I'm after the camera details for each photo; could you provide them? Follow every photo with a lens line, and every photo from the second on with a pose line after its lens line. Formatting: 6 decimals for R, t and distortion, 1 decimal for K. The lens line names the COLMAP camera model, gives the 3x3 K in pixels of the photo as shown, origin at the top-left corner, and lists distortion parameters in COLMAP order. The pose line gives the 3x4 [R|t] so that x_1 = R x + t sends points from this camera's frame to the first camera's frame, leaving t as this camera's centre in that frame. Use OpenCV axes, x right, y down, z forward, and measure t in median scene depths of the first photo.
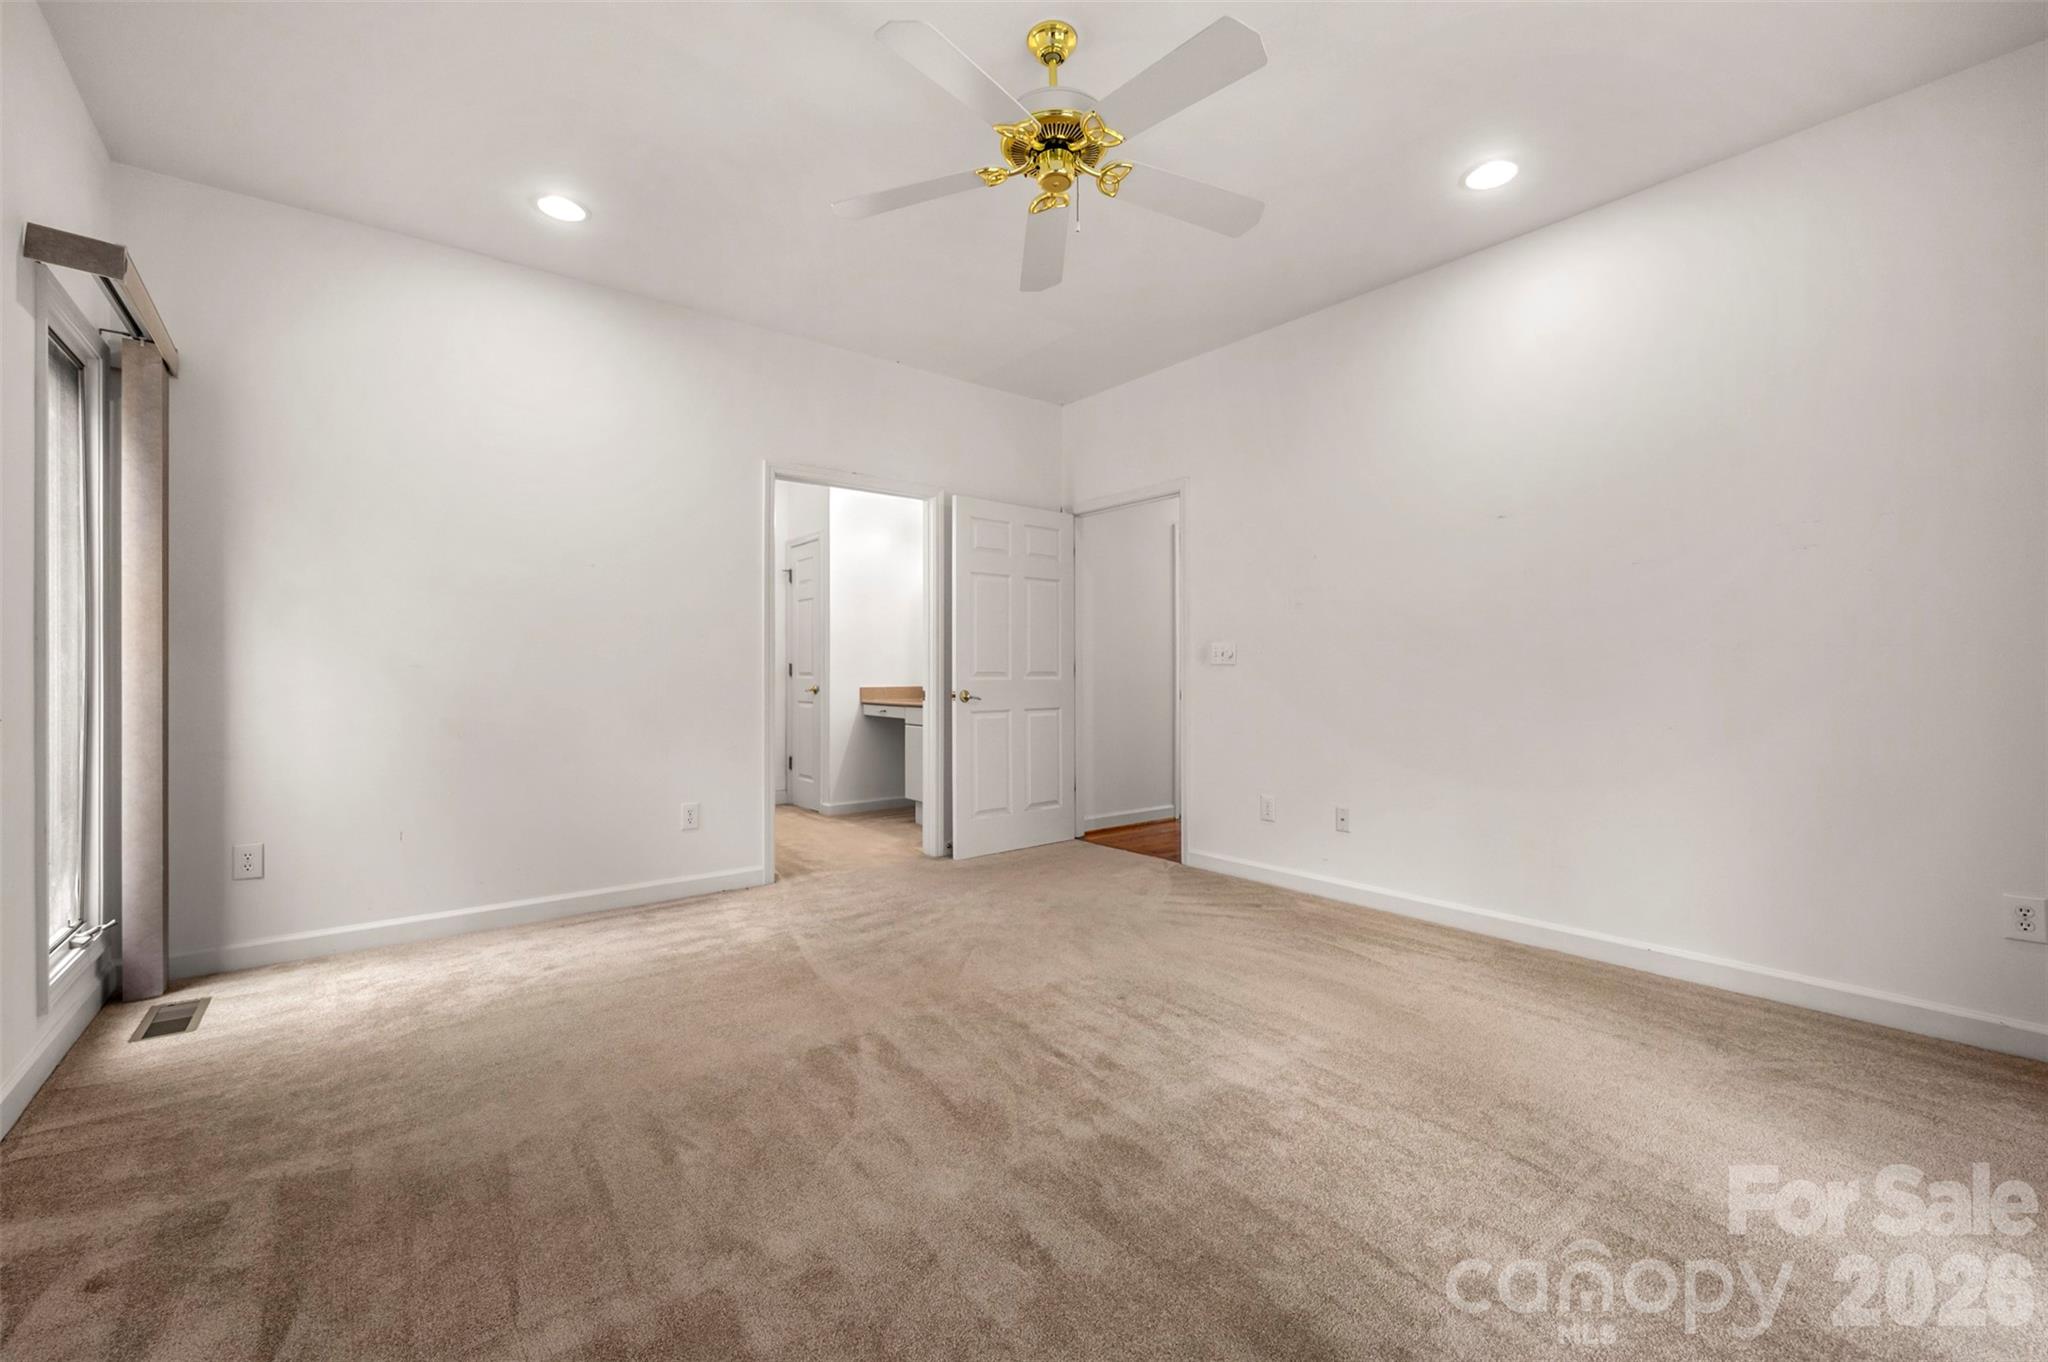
lens RADIAL K [[855.9, 0, 1027.9], [0, 855.9, 680.6], [0, 0, 1]] dist [0.000423, 0.000100]
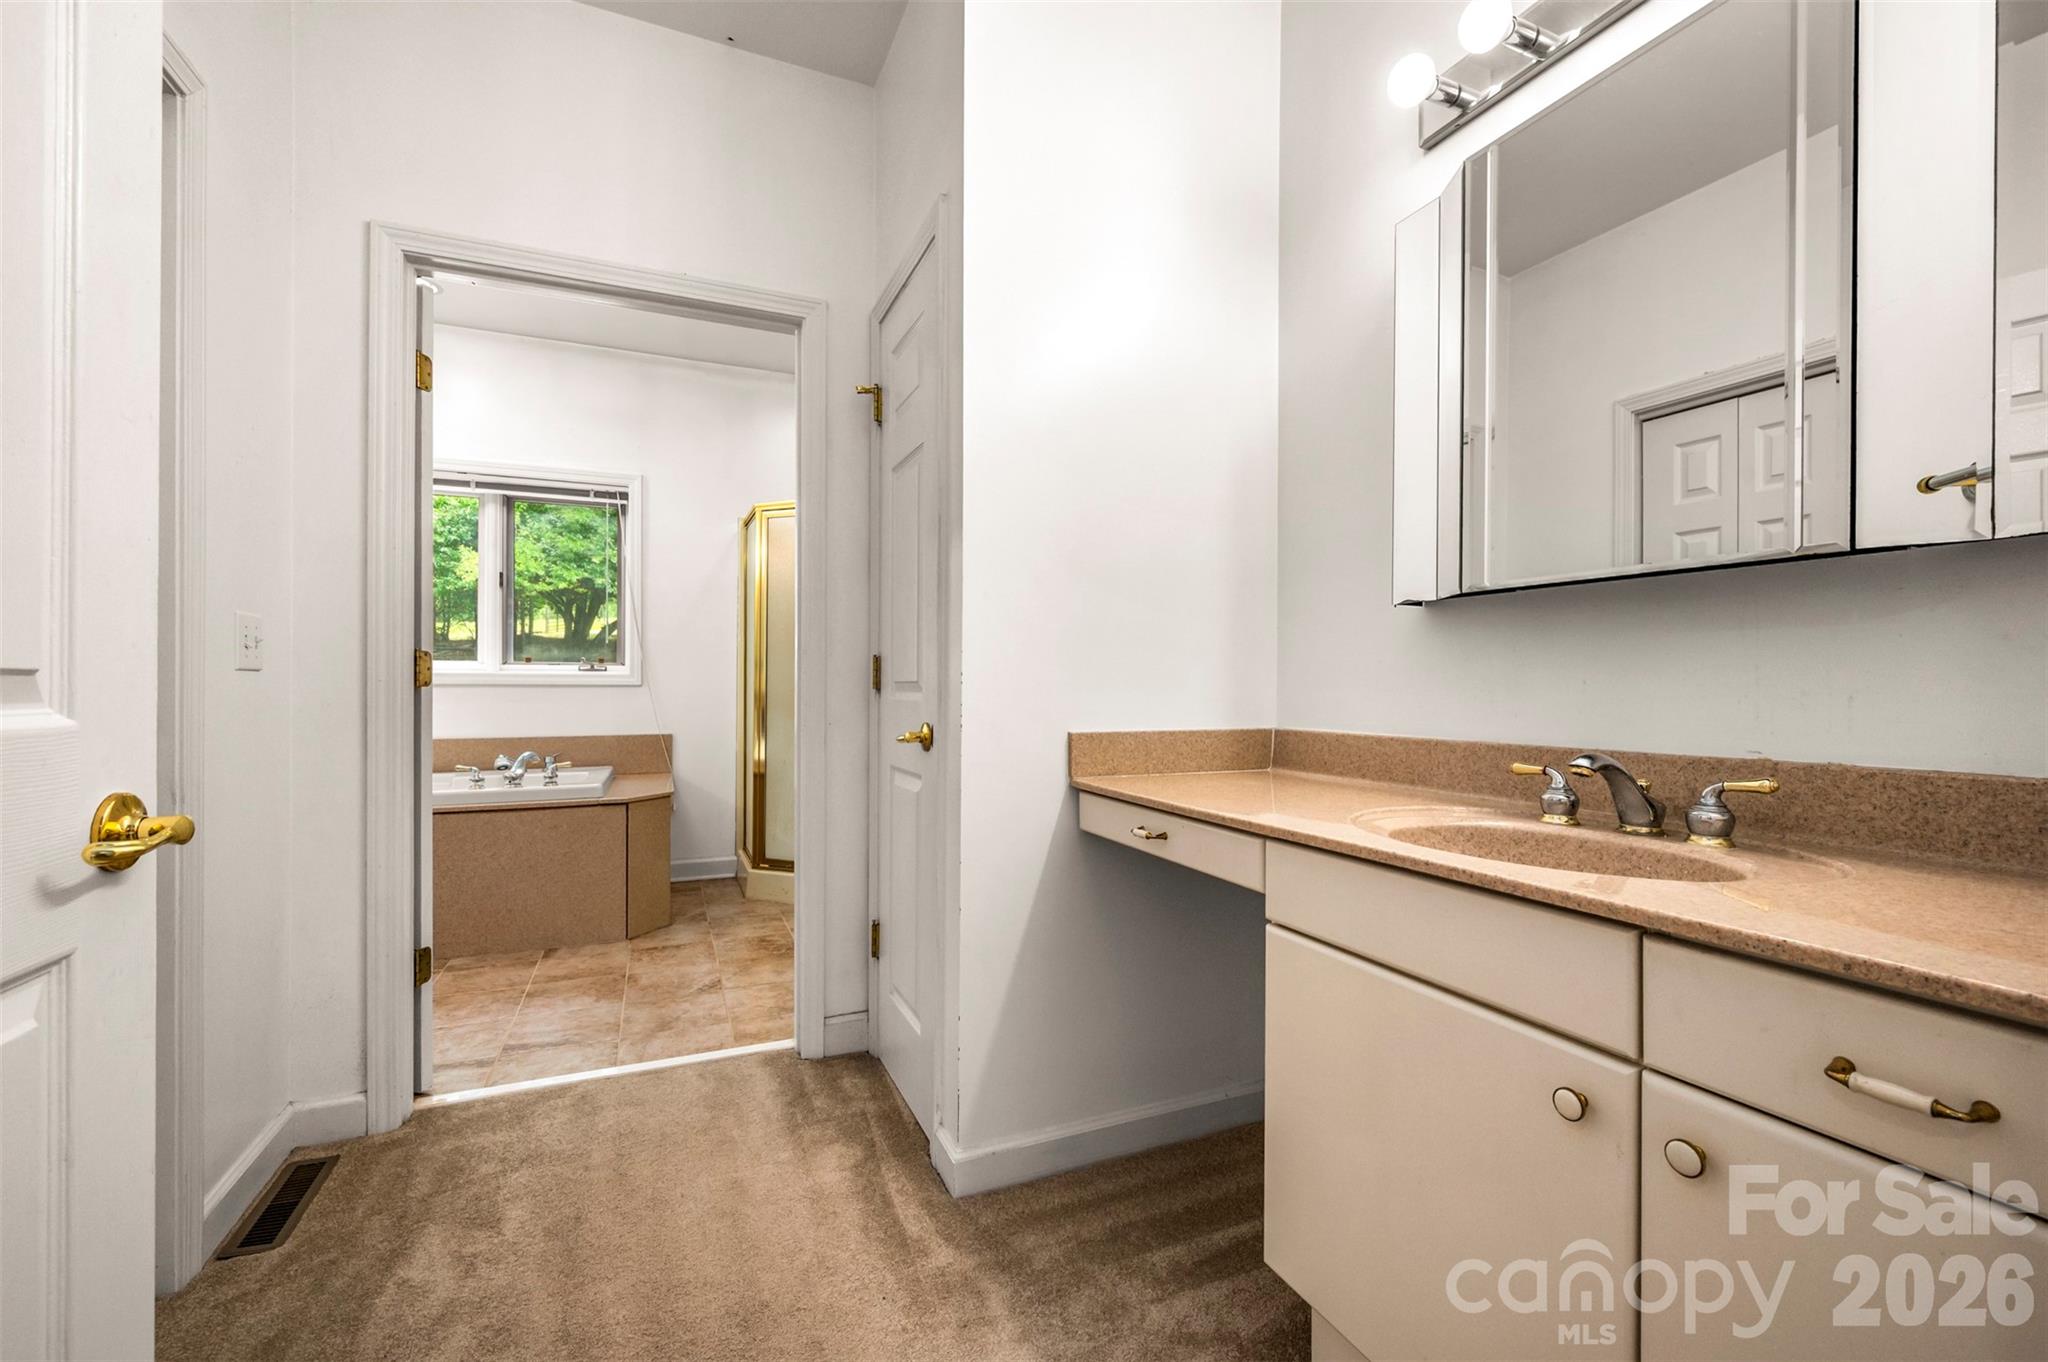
lens RADIAL K [[855.9, 0, 1027.9], [0, 855.9, 680.6], [0, 0, 1]] dist [0.000423, 0.000100]
pose [[0.966109, 0.001166, -0.258130, -0.135423], [-0.003244, 0.999966, -0.007623, -0.007396], [0.258113, 0.008202, 0.966080, 0.722058]]
